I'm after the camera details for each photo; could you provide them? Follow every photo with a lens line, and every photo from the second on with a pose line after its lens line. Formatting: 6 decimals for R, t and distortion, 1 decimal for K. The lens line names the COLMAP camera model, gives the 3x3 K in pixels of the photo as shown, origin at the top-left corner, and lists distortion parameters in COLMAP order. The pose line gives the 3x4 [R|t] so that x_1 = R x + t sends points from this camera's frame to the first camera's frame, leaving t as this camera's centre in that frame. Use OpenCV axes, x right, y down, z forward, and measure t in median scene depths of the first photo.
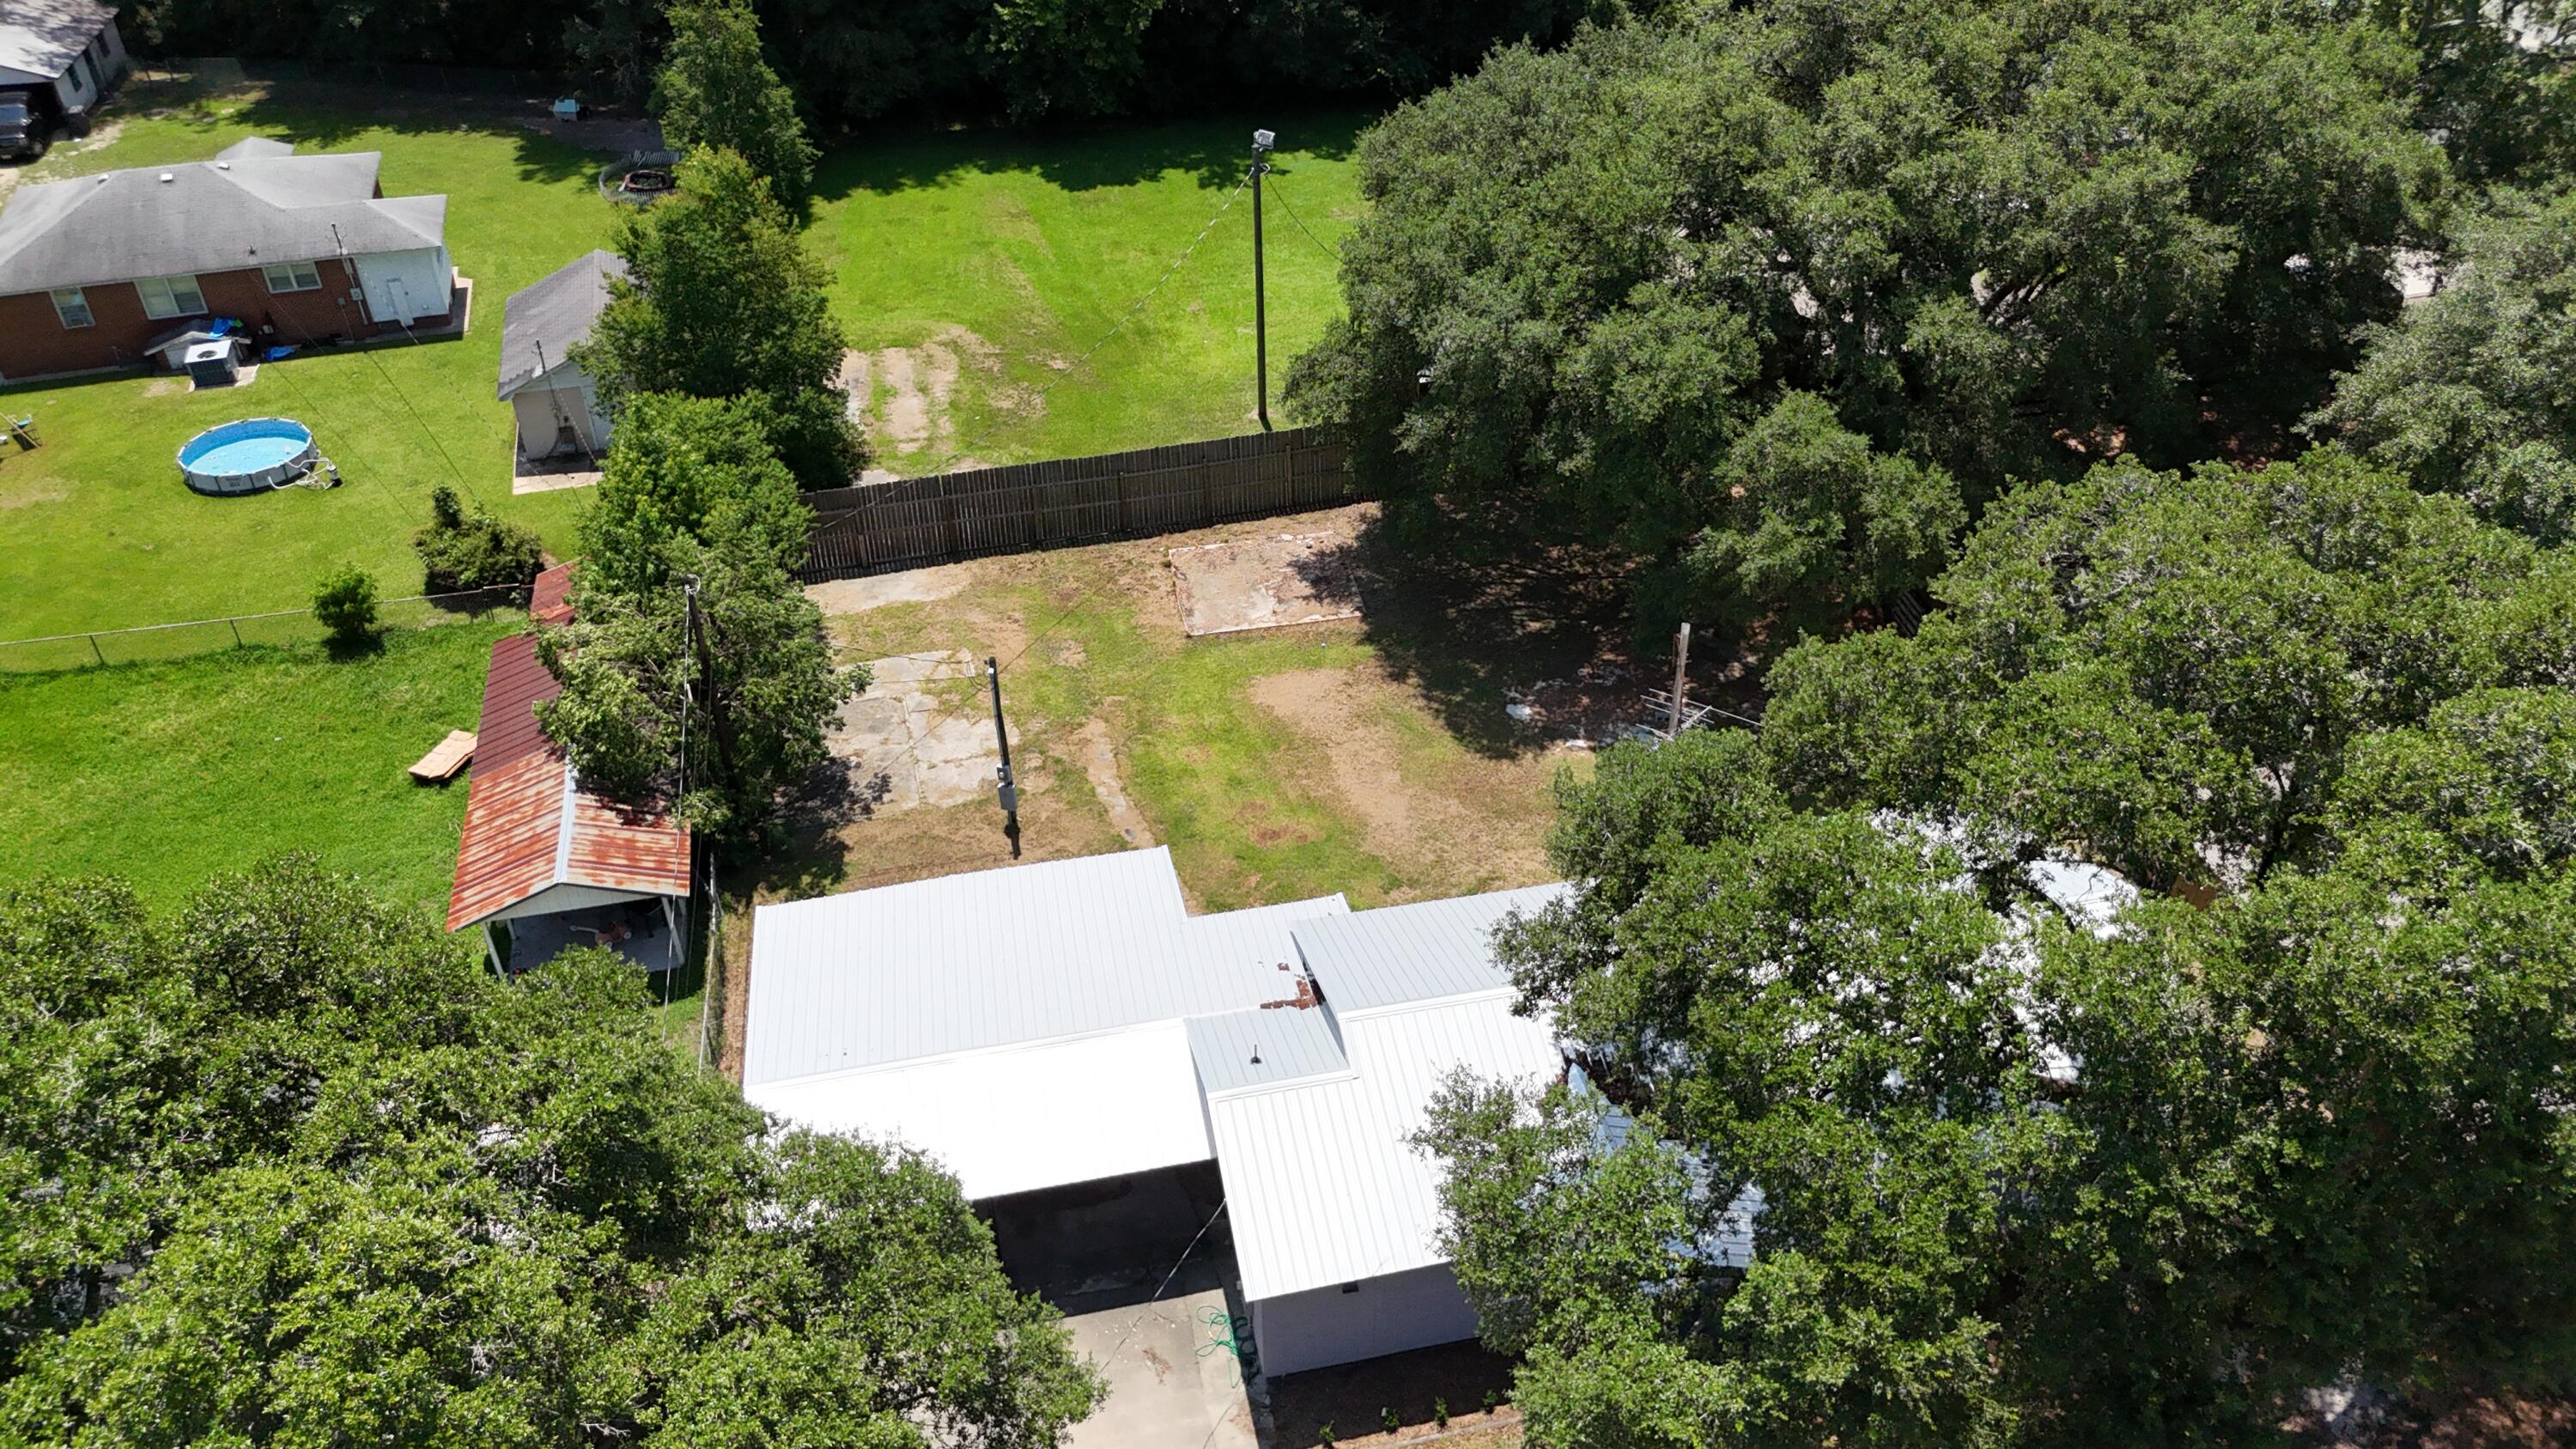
lens RADIAL K [[1894.6, 0, 1288.0], [0, 1894.6, 724.5], [0, 0, 1]] dist [0.055222, -0.037185]
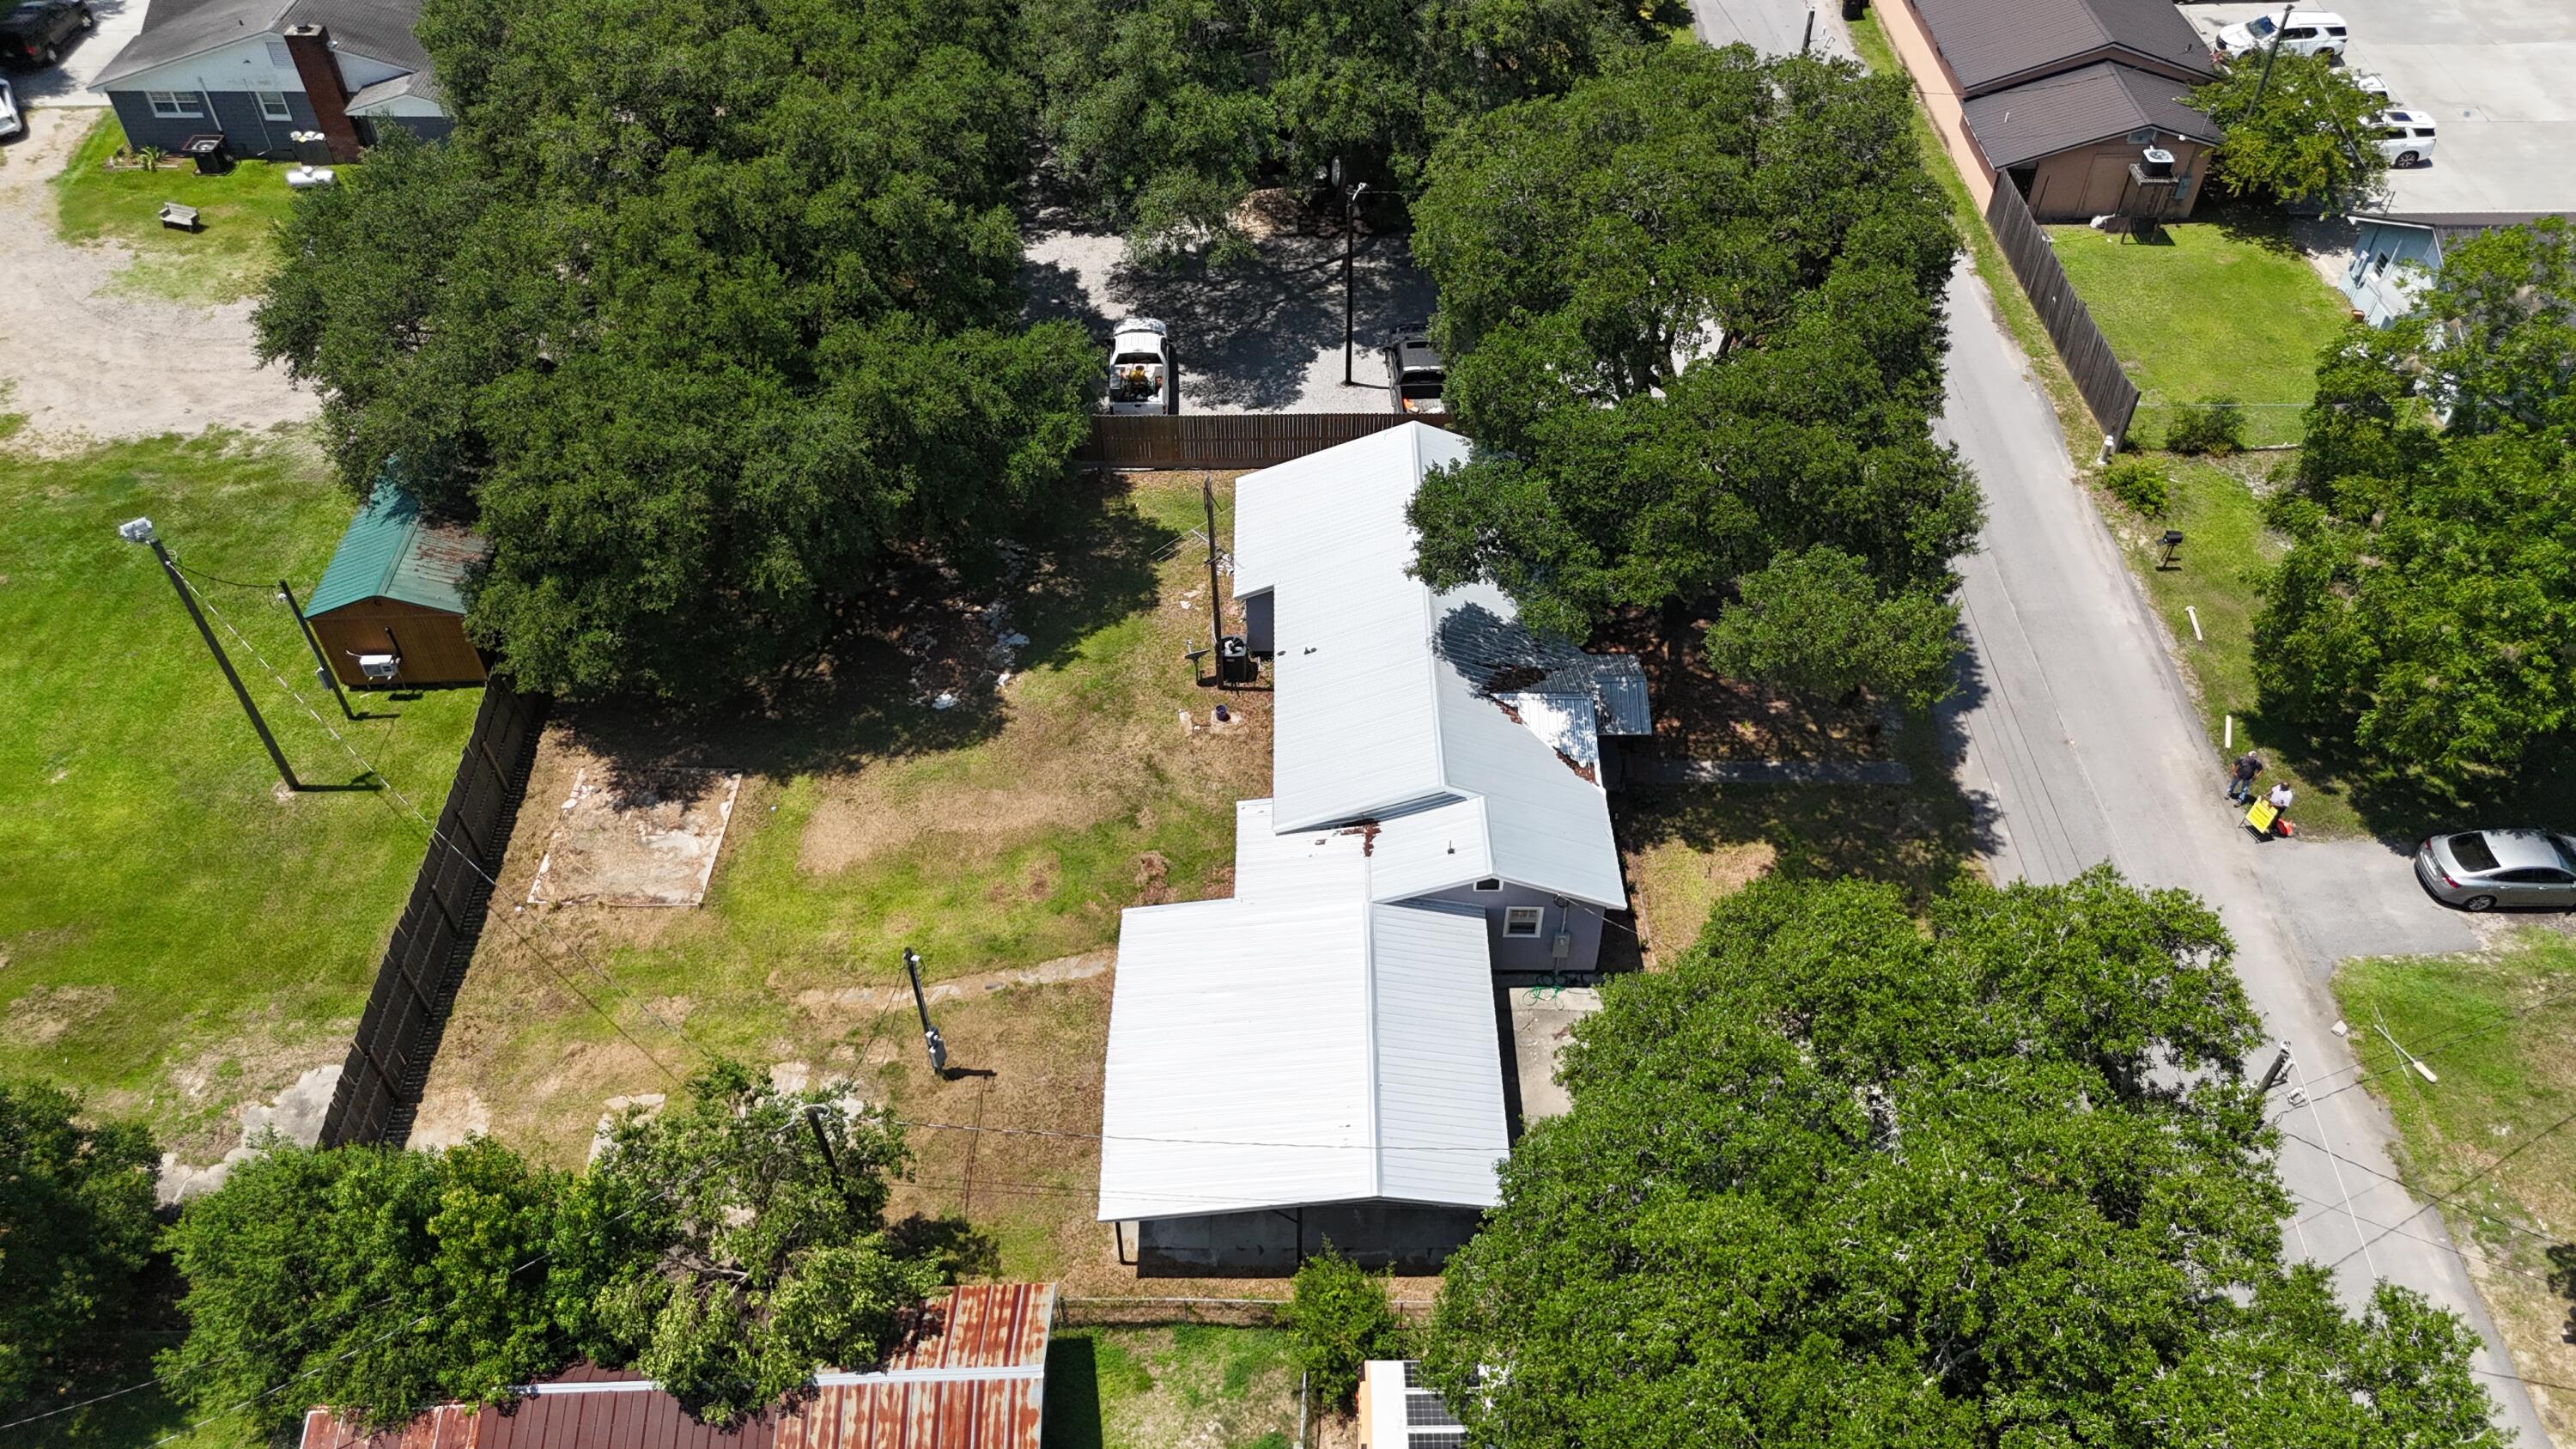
lens RADIAL K [[1888.2, 0, 1288.0], [0, 1888.2, 724.5], [0, 0, 1]] dist [0.064697, -0.050825]
pose [[0.215192, -0.675977, 0.704803, -0.673760], [0.587666, 0.666048, 0.459379, -0.417028], [-0.779963, 0.315334, 0.540577, 0.231266]]
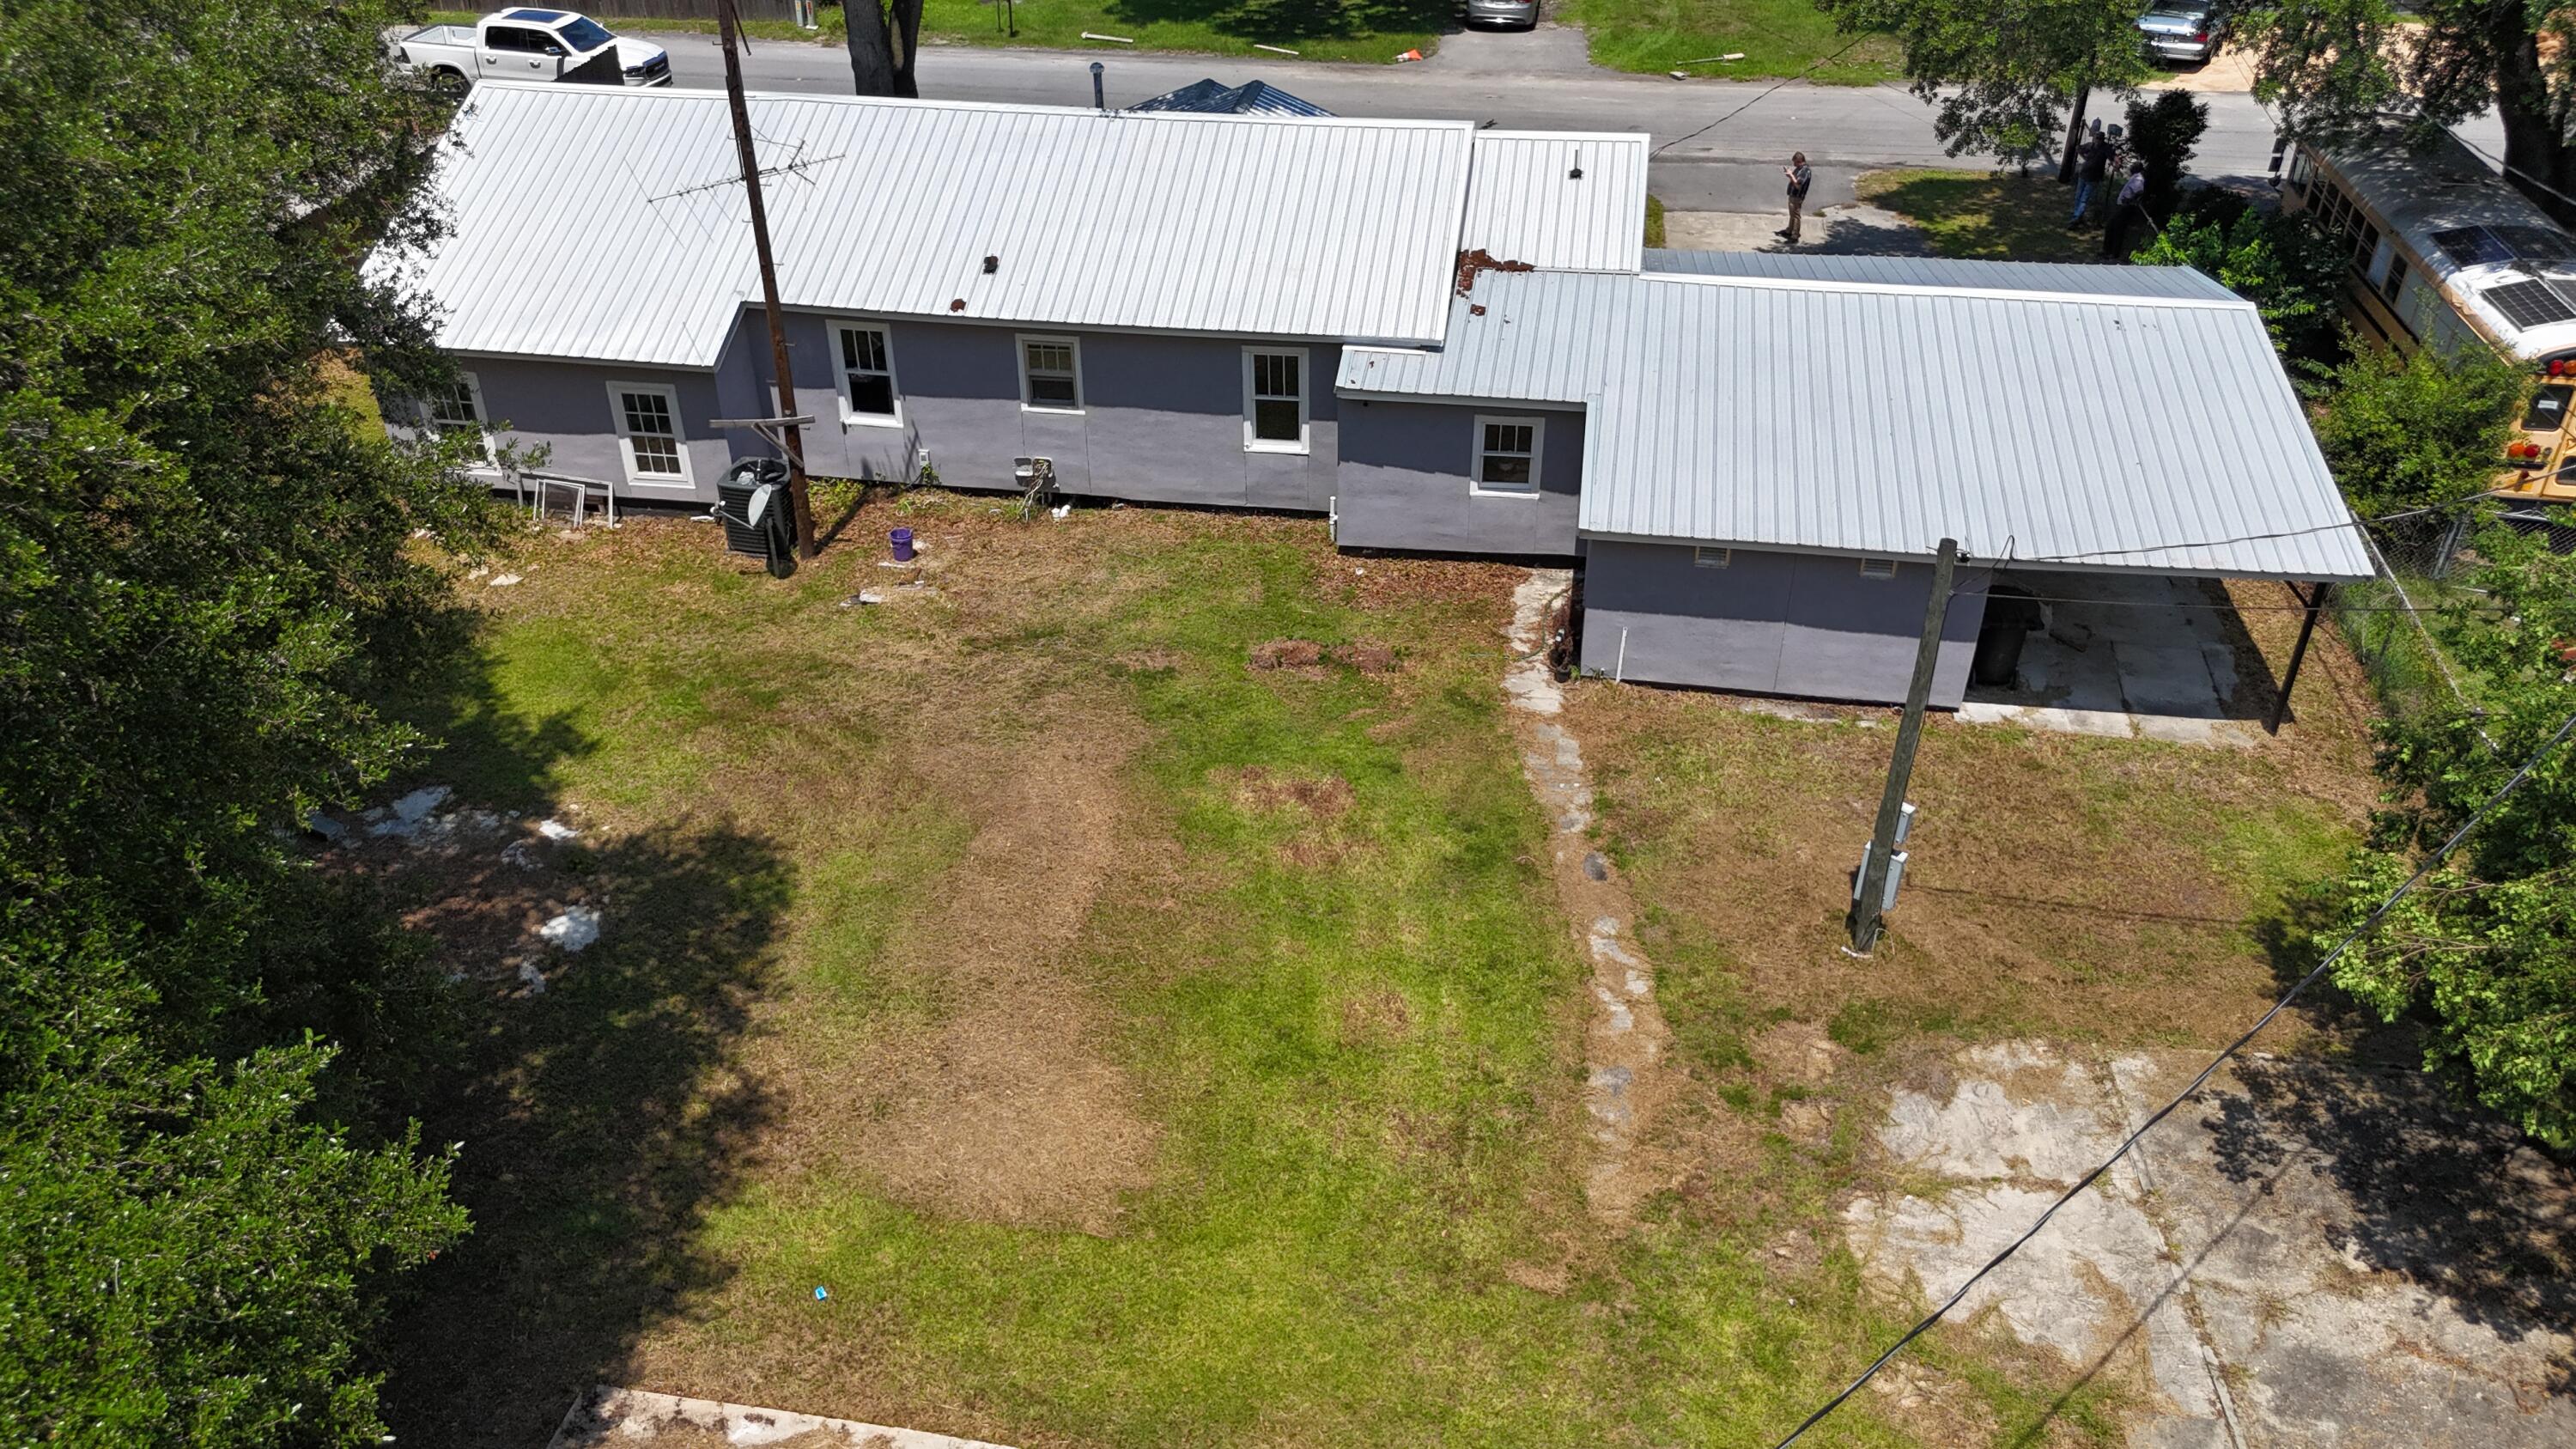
lens RADIAL K [[1895.4, 0, 1280.8], [0, 1895.4, 741.3], [0, 0, 1]] dist [0.078296, -0.098689]
pose [[-0.932055, -0.190532, 0.308172, -0.140490], [0.223466, 0.367209, 0.902896, -0.368176], [-0.285194, 0.910415, -0.299682, 1.083626]]
